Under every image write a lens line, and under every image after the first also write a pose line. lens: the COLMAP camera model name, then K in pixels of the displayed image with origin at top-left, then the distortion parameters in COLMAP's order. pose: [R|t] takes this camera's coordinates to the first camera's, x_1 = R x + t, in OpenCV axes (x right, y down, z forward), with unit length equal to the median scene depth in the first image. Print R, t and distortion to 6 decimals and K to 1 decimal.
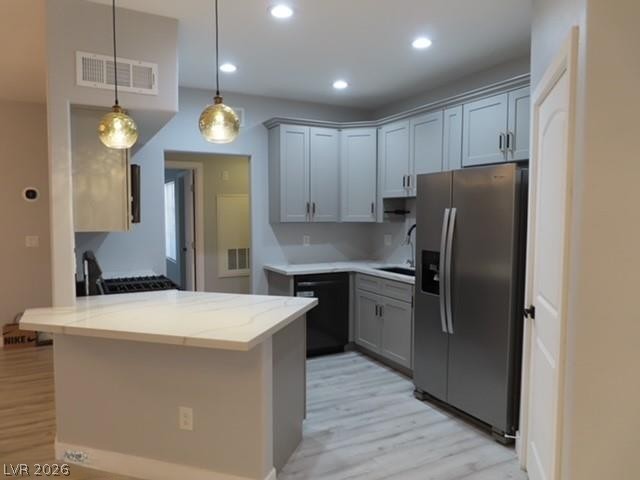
lens RADIAL K [[456.0, 0, 320.0], [0, 456.0, 240.0], [0, 0, 1]] dist [-0.010184, 0.004647]
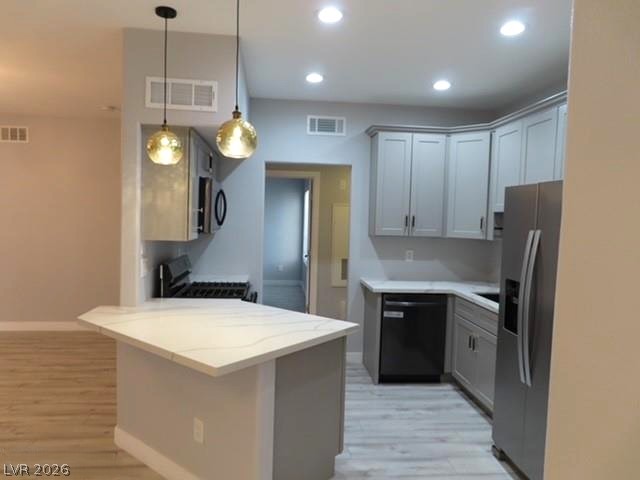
lens RADIAL K [[456.0, 0, 320.0], [0, 456.0, 240.0], [0, 0, 1]] dist [-0.010184, 0.004647]
pose [[0.926293, 0.045682, -0.374025, 0.176025], [-0.050139, 0.998740, -0.002191, -0.023249], [0.373453, 0.020783, 0.927416, 0.086824]]
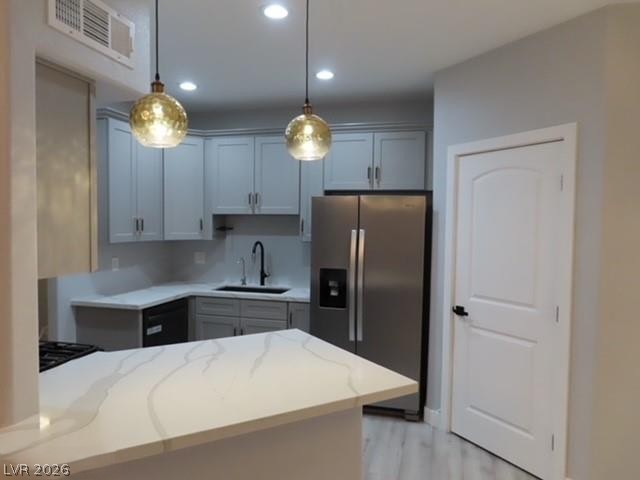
lens RADIAL K [[456.9, 0, 320.0], [0, 456.9, 240.0], [0, 0, 1]] dist [-0.005922, 0.002681]
pose [[0.677333, -0.023419, 0.735303, -0.451735], [0.033253, 0.999446, 0.001200, -0.036279], [-0.734924, 0.023638, 0.677737, 0.226451]]
